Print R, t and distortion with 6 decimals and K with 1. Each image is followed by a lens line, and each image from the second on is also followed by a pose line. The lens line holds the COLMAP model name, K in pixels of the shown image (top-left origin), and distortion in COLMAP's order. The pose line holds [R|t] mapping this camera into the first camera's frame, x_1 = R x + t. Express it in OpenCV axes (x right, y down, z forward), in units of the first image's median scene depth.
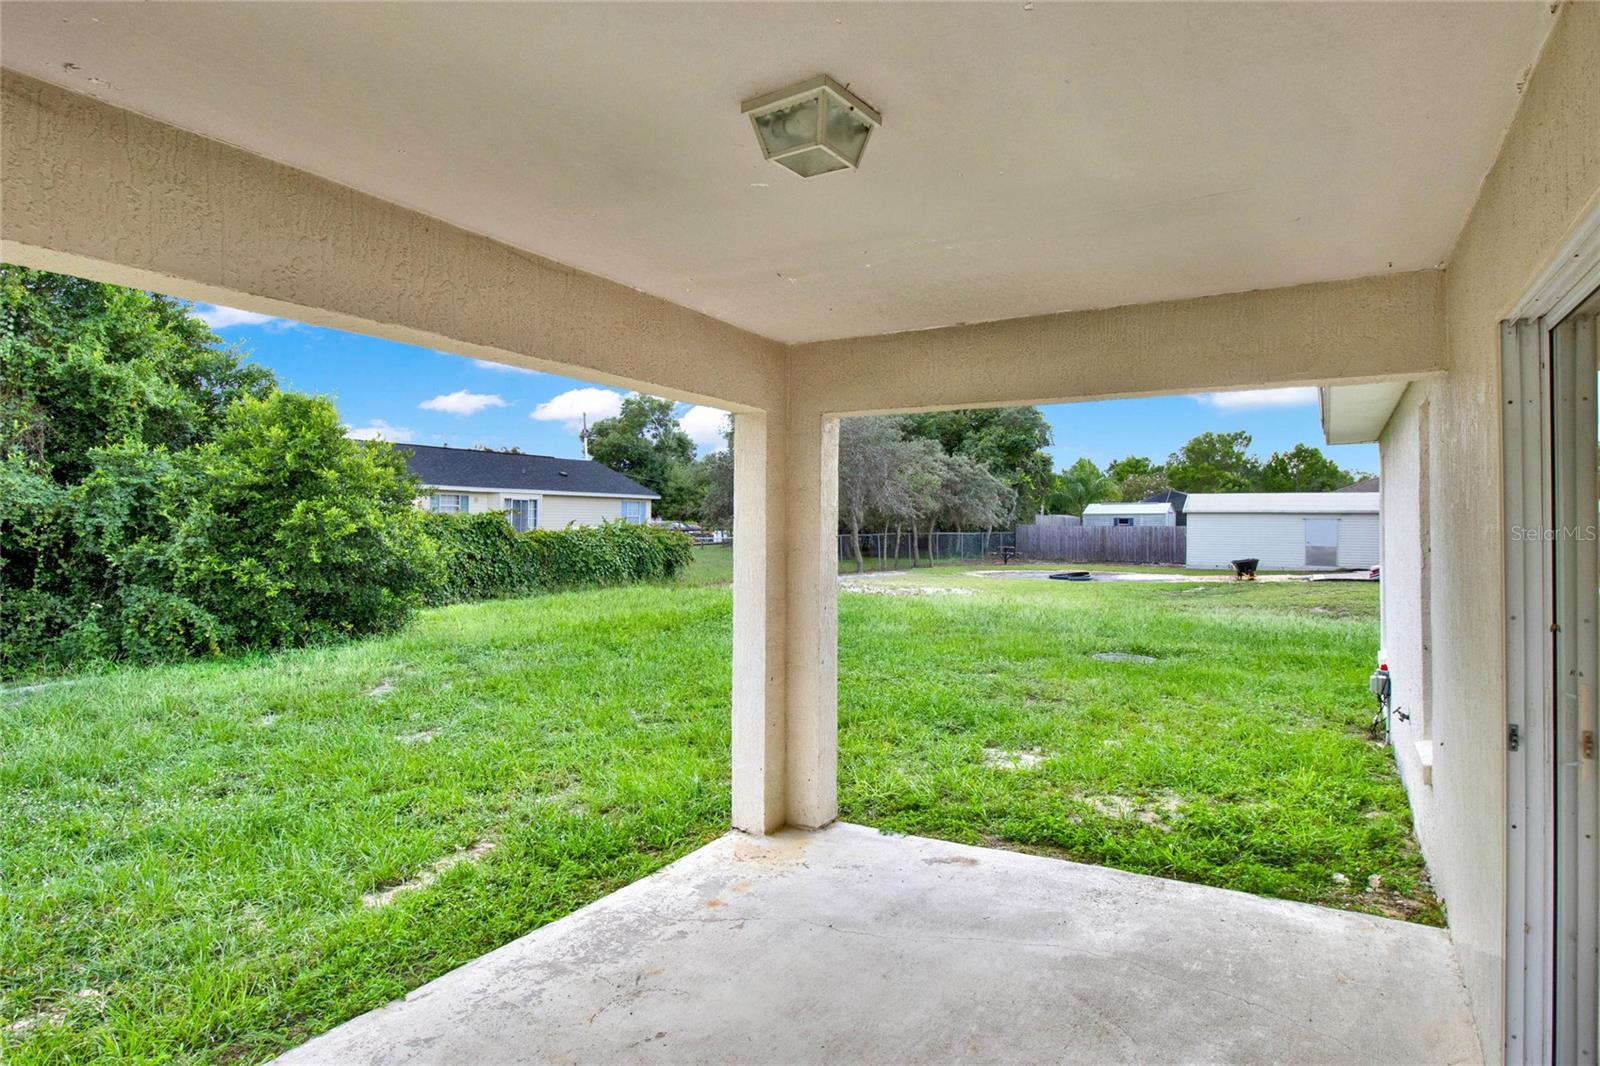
lens RADIAL K [[897.3, 0, 800.3], [0, 897.3, 517.4], [0, 0, 1]] dist [0.005398, -0.001586]
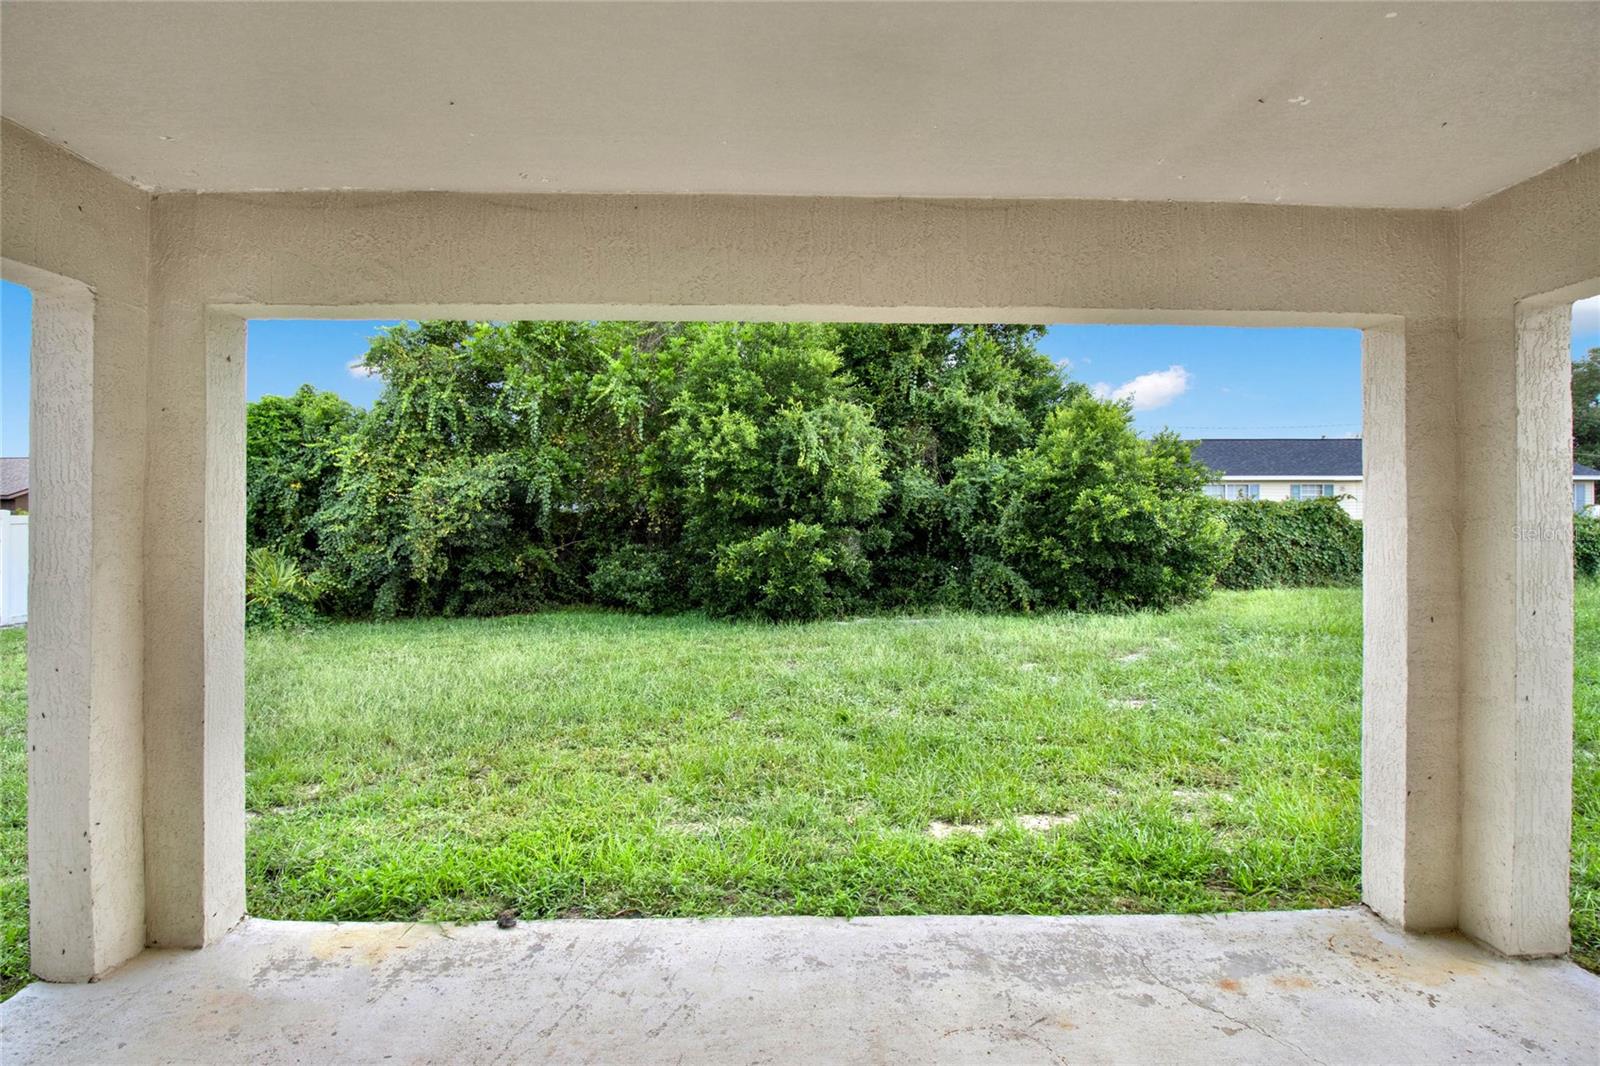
lens RADIAL K [[760.1, 0, 790.4], [0, 760.1, 519.4], [0, 0, 1]] dist [-0.007466, -0.006427]
pose [[0.529294, -0.005557, -0.848420, 0.094205], [0.014454, 0.999892, 0.002468, 0.013199], [0.848315, -0.013569, 0.529317, 0.138847]]
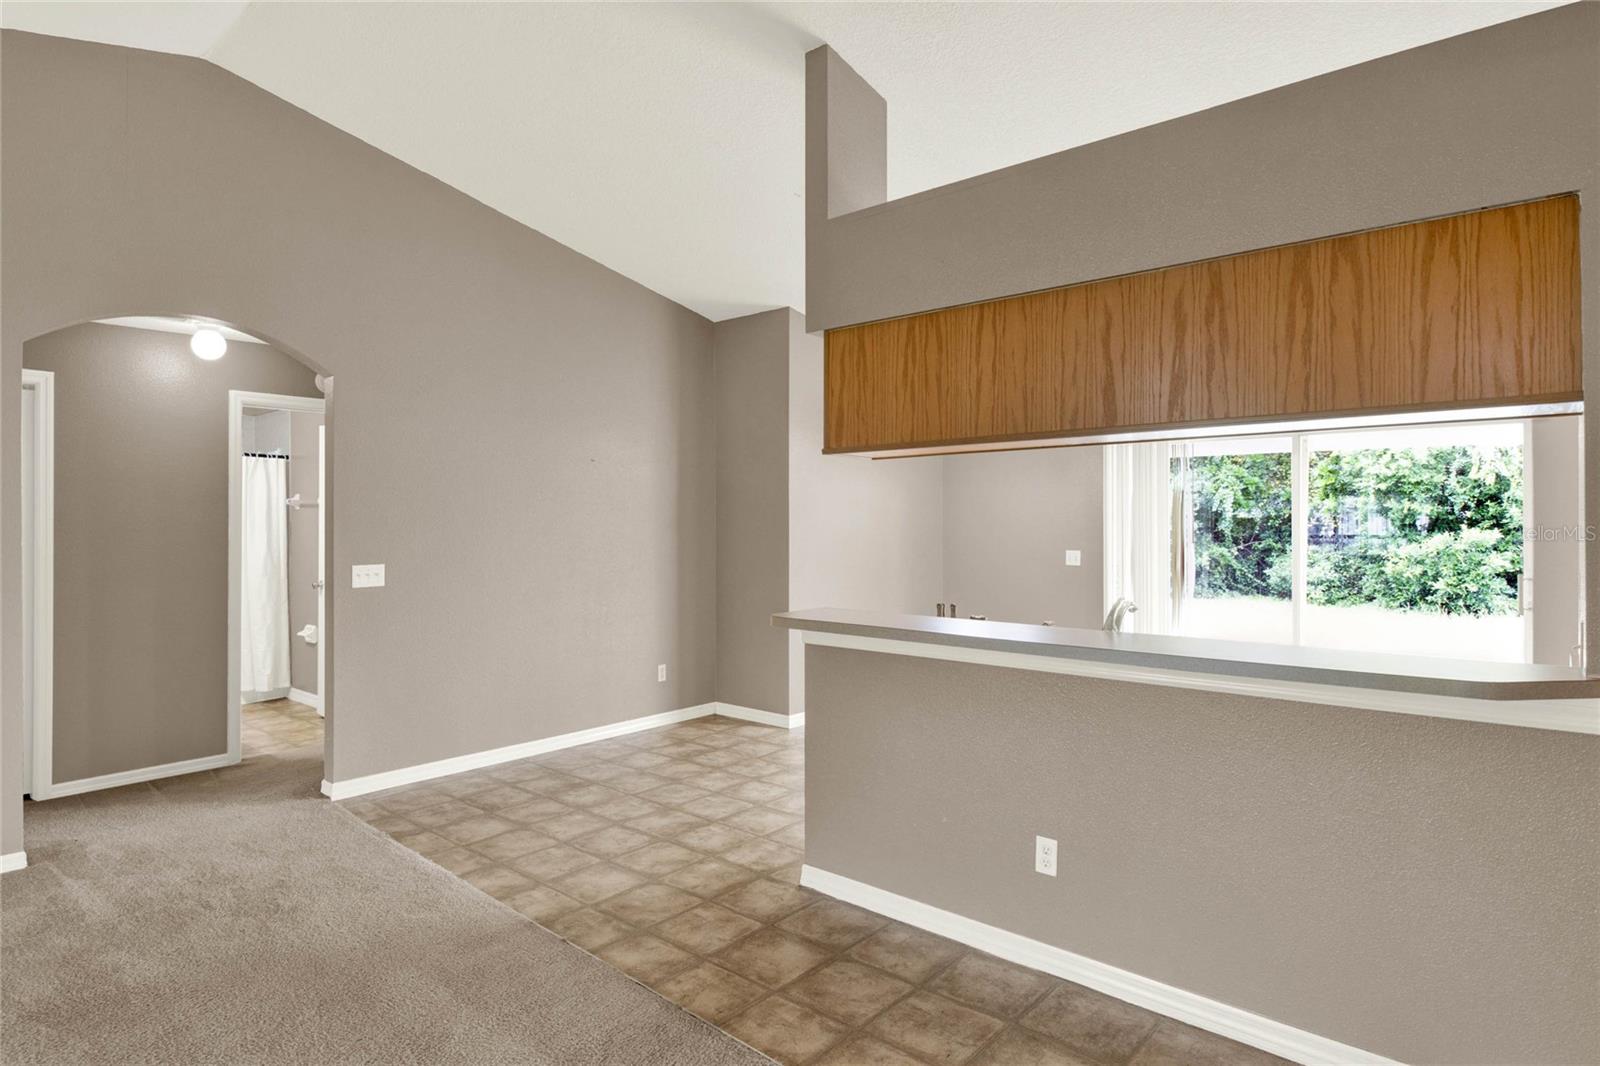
lens RADIAL K [[900.3, 0, 789.1], [0, 900.3, 515.9], [0, 0, 1]] dist [-0.000197, -0.002132]
pose [[-0.172374, -0.009670, -0.984984, 0.764321], [0.012201, 0.999854, -0.011951, 0.005264], [0.984956, -0.014078, -0.172231, -0.098749]]
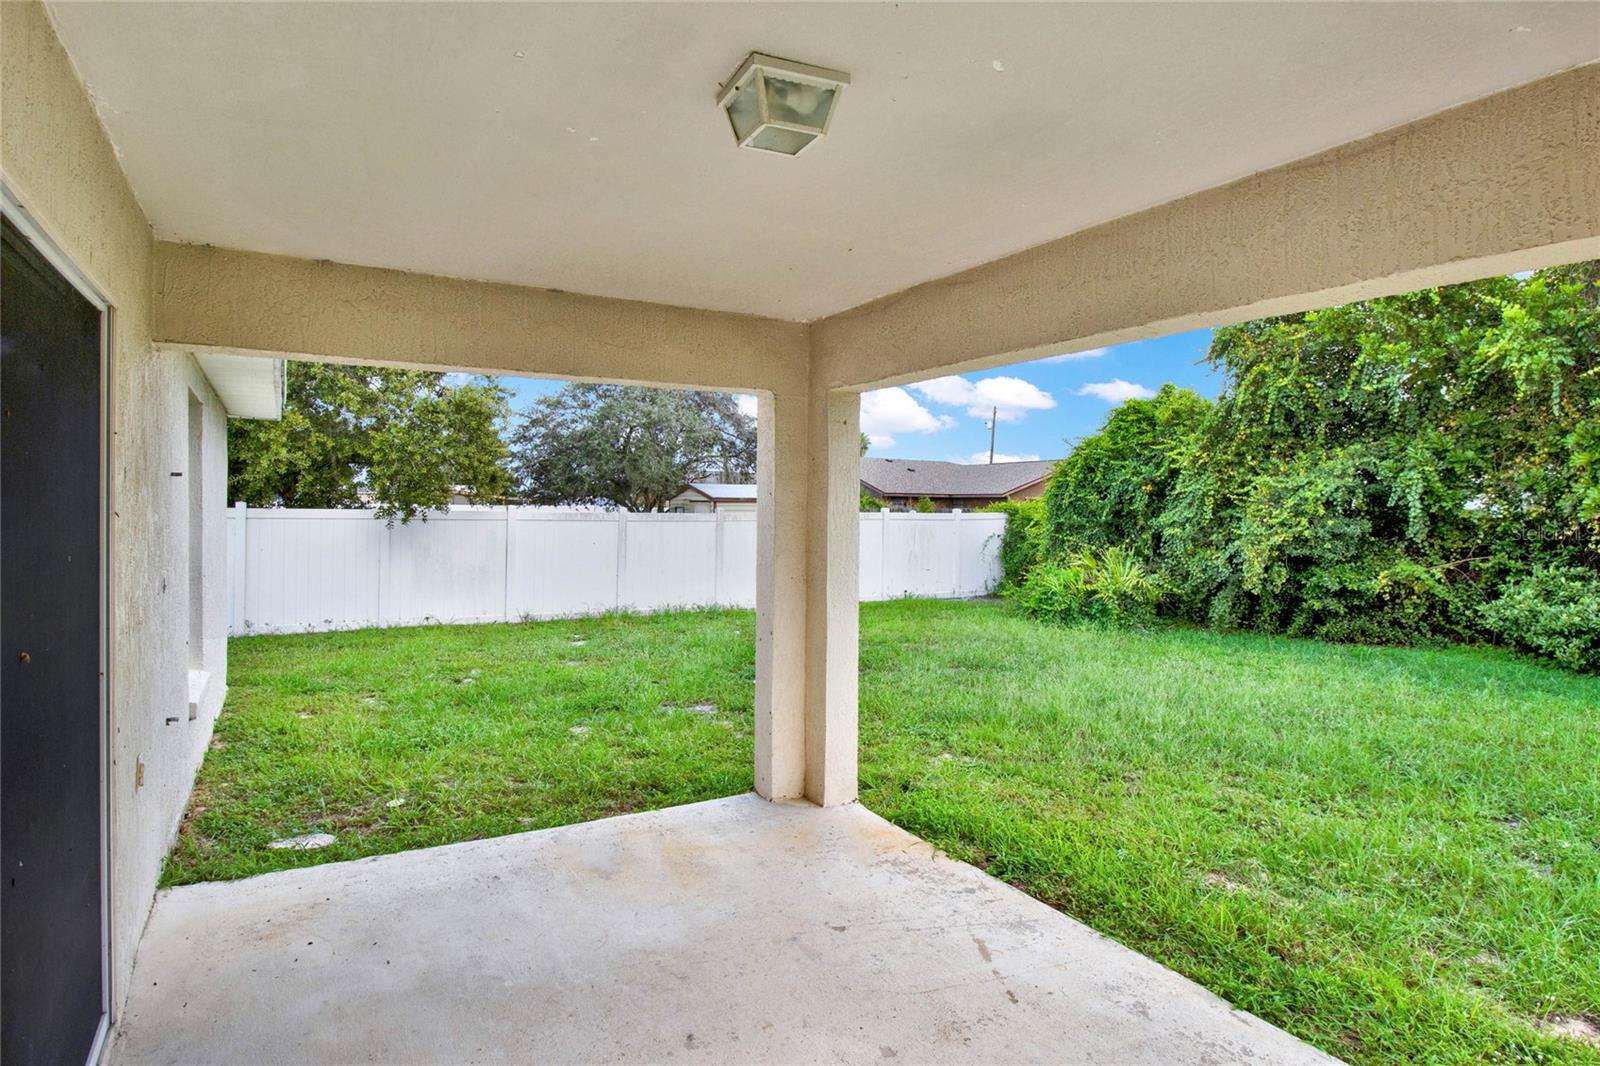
lens RADIAL K [[900.3, 0, 802.6], [0, 900.3, 531.1], [0, 0, 1]] dist [-0.000197, -0.002132]
pose [[-0.489587, 0.008804, -0.871910, 0.188689], [-0.007224, 0.999874, 0.014153, 0.005144], [0.871924, 0.013228, -0.489462, 0.325853]]
